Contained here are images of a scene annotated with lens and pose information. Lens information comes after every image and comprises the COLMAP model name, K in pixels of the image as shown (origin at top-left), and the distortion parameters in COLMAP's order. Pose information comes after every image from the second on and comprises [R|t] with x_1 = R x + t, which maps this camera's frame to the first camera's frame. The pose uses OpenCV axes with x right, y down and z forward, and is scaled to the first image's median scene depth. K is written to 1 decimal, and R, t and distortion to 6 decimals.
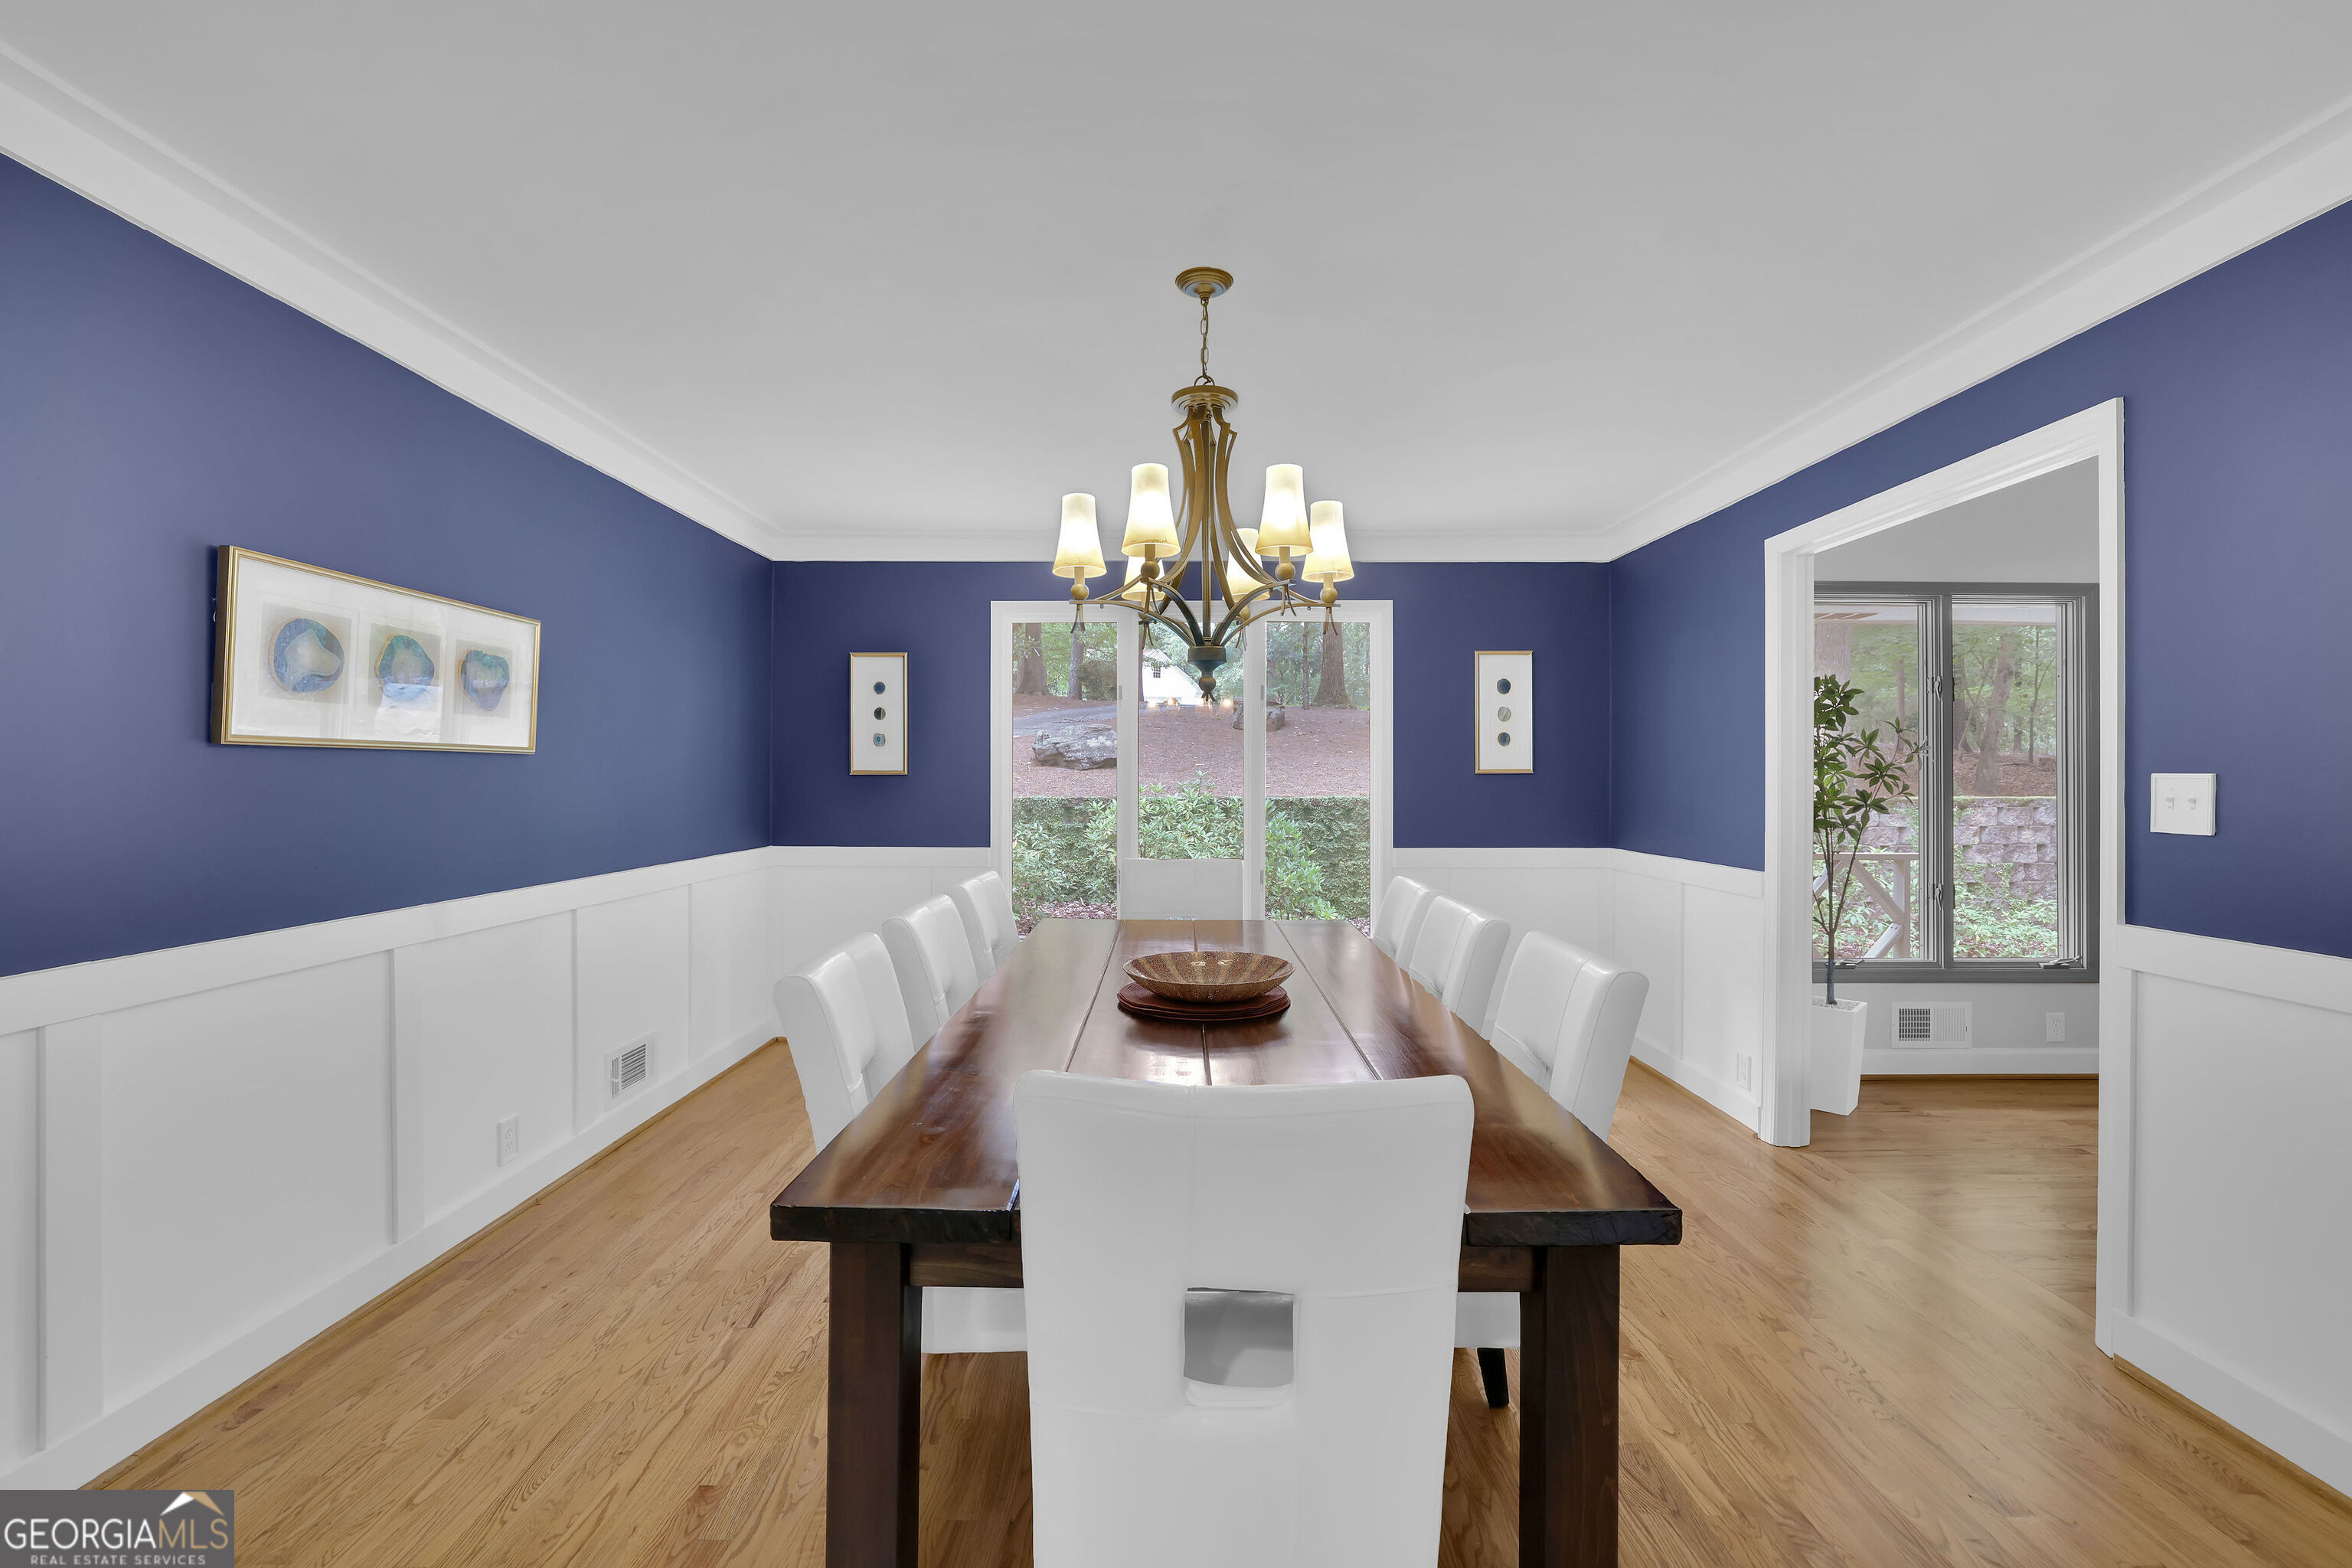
lens RADIAL K [[1021.2, 0, 1176.0], [0, 1021.2, 784.0], [0, 0, 1]] dist [-0.033856, 0.013836]
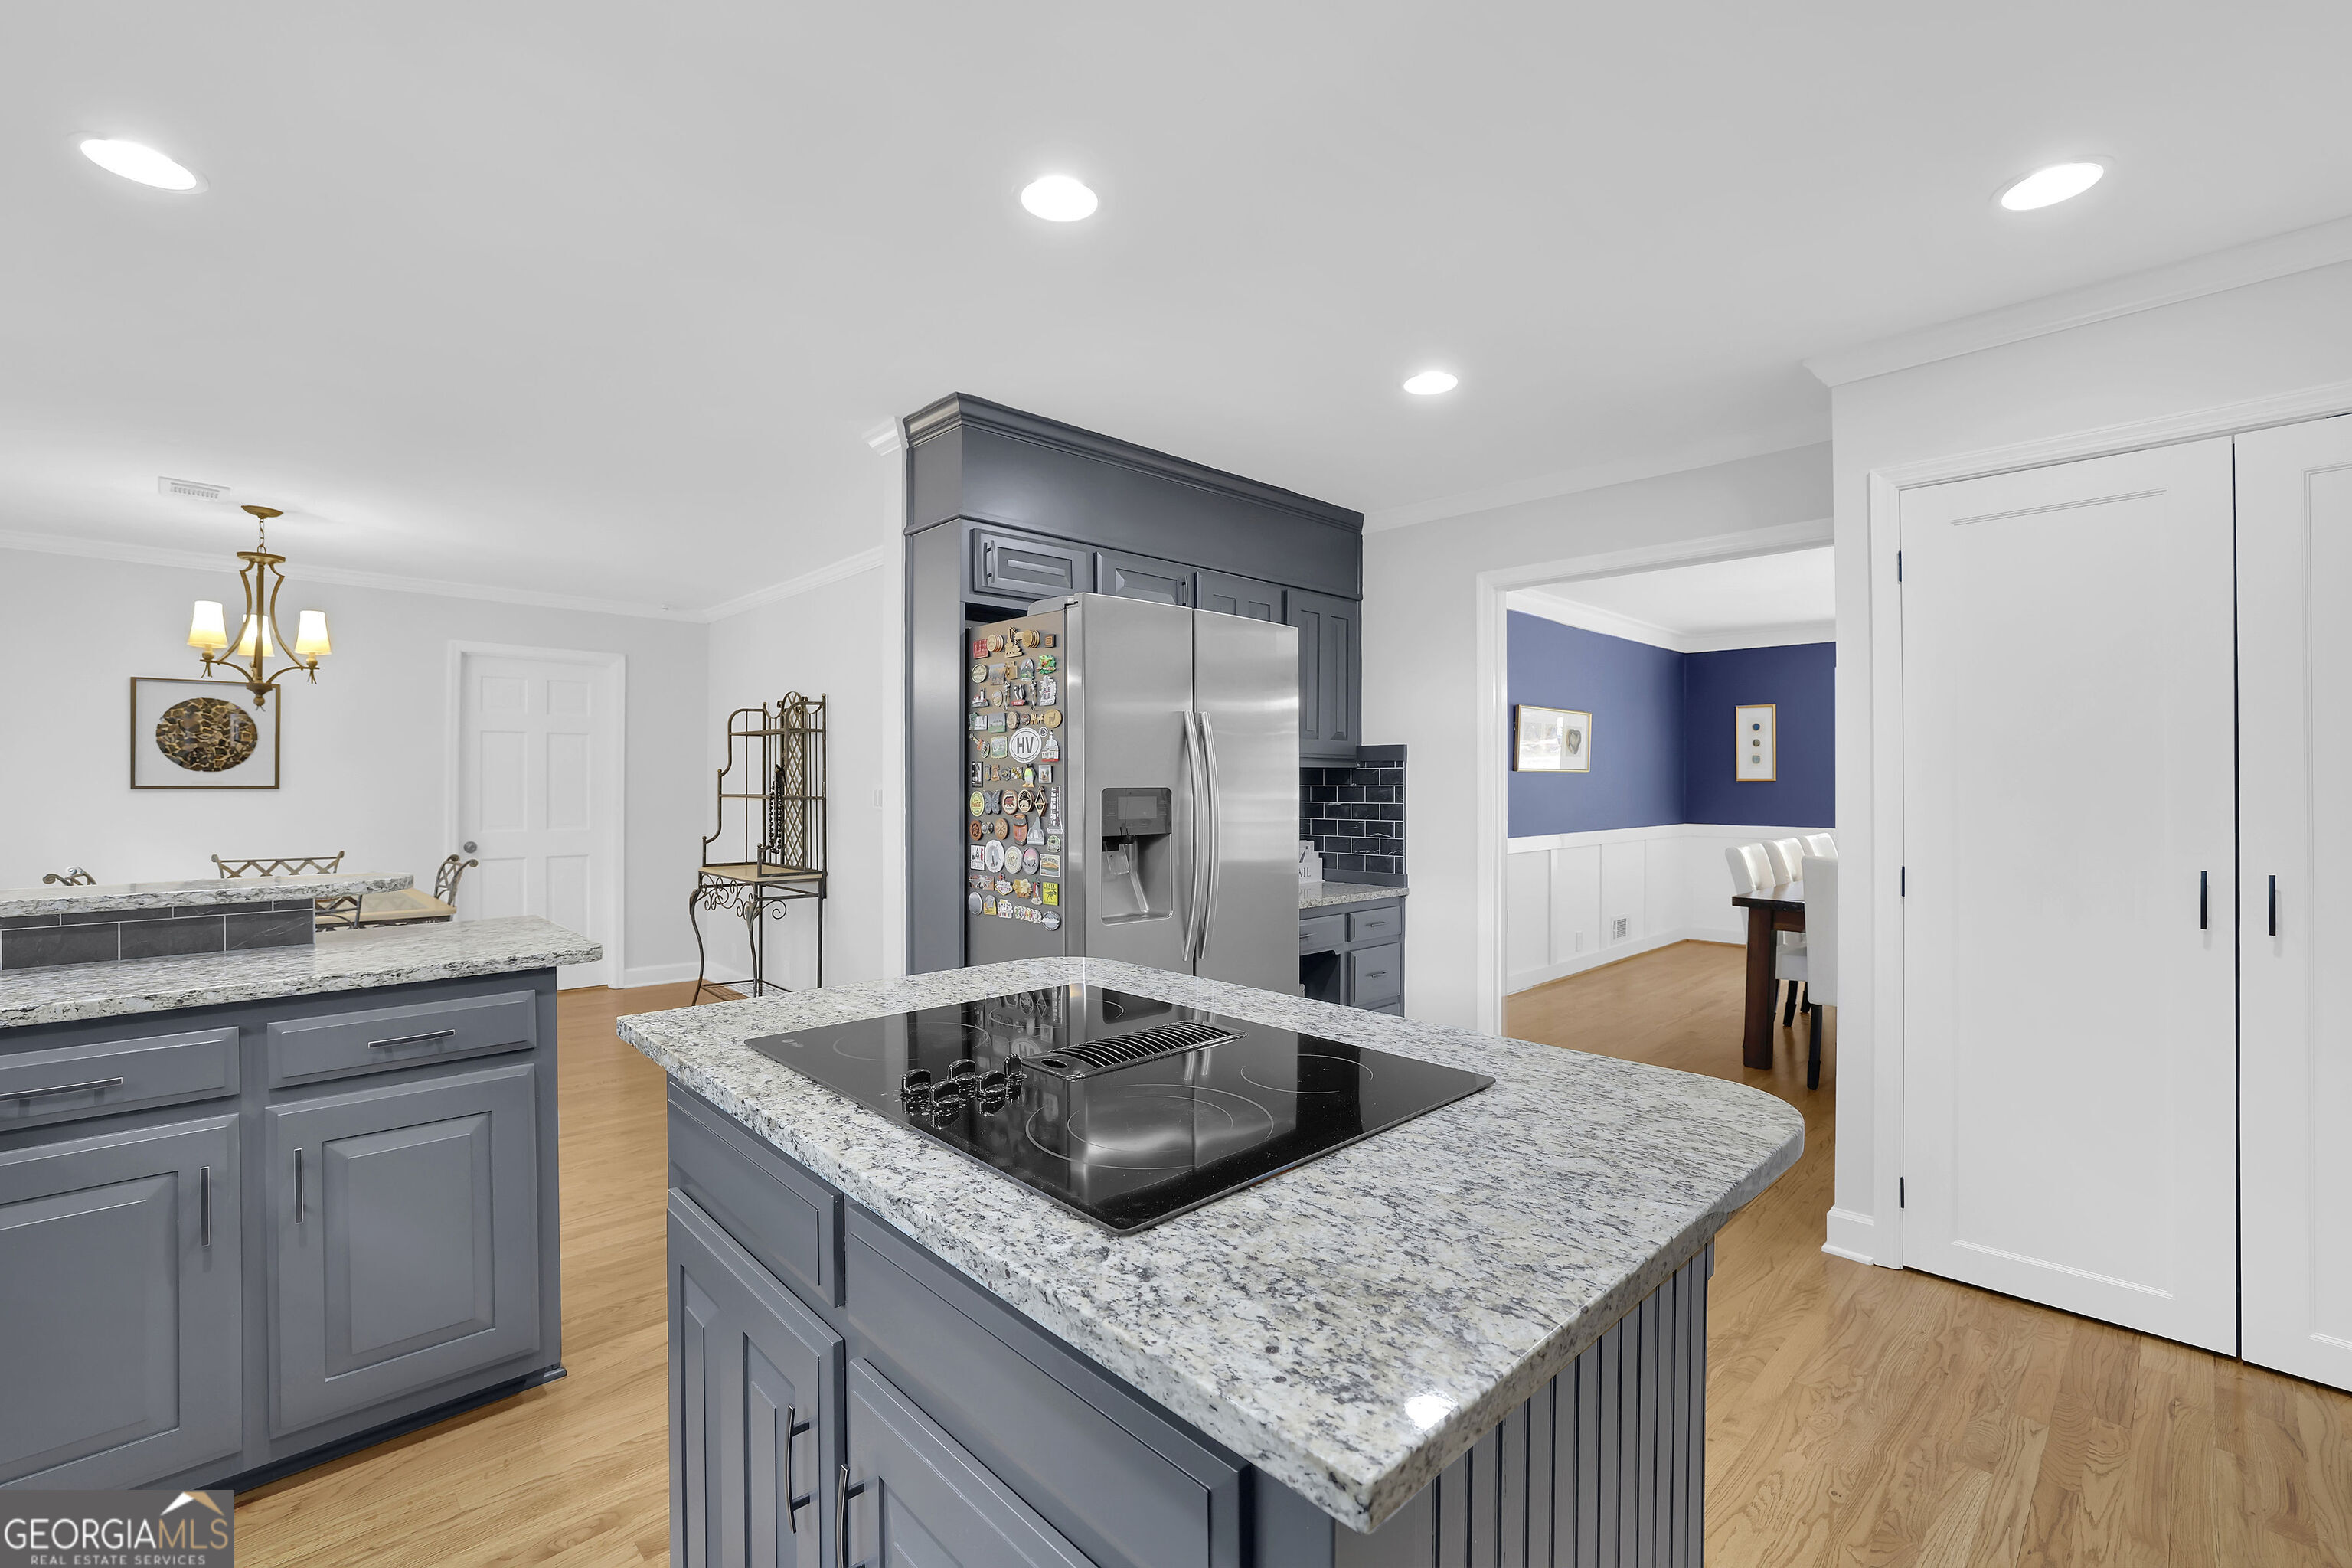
lens RADIAL K [[1021.2, 0, 1176.0], [0, 1021.2, 784.0], [0, 0, 1]] dist [-0.033856, 0.013836]
pose [[0.699778, -0.001661, -0.714359, 0.235318], [-0.002930, 0.999982, -0.005195, 0.007078], [0.714355, 0.005729, 0.699761, -0.872861]]
